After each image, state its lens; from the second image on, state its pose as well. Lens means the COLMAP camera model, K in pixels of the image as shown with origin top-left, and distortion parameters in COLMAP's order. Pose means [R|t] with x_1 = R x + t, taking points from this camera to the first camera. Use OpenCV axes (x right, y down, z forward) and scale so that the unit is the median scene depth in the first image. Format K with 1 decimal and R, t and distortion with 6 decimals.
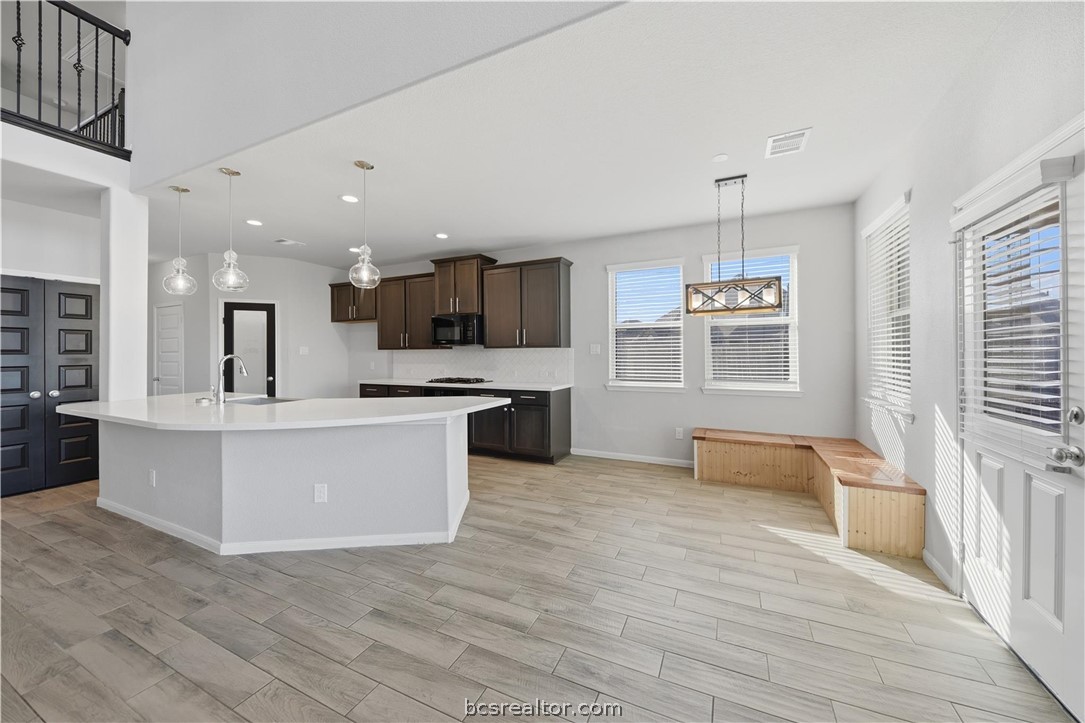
lens RADIAL K [[381.0, 0, 558.0], [0, 381.0, 352.9], [0, 0, 1]] dist [-0.000255, -0.000044]
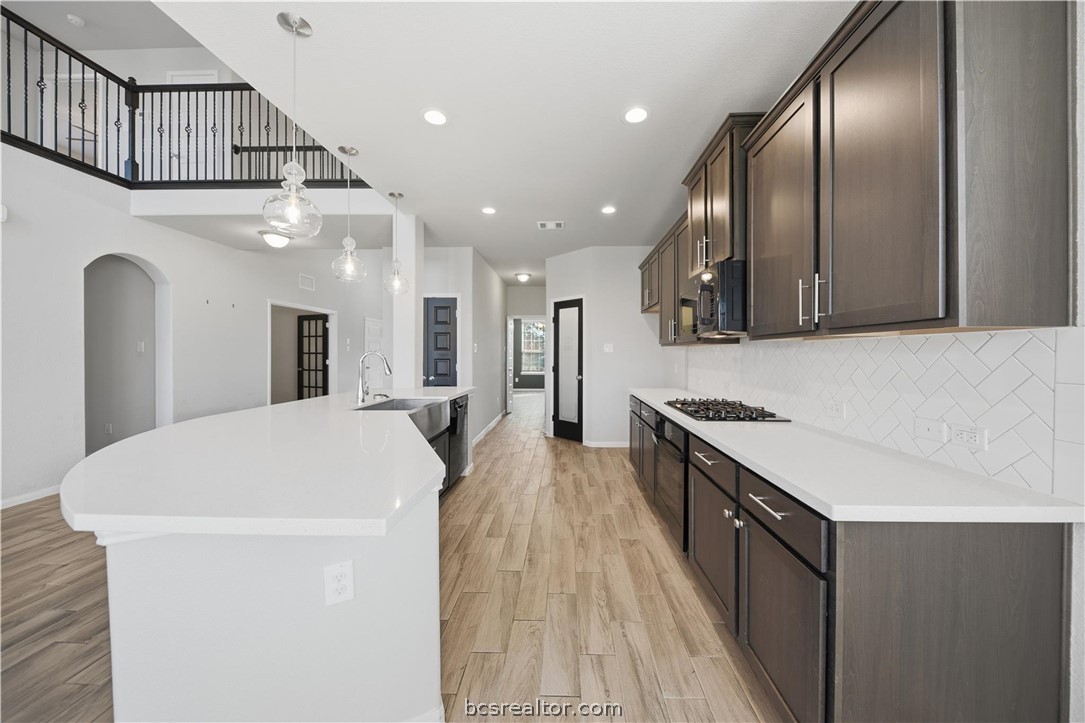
lens RADIAL K [[381.0, 0, 558.0], [0, 381.0, 352.9], [0, 0, 1]] dist [-0.000255, -0.000044]
pose [[0.390195, 0.007273, -0.920704, 0.116056], [-0.005993, 0.999968, 0.005360, 0.001834], [0.920713, 0.003426, 0.390226, 0.708997]]
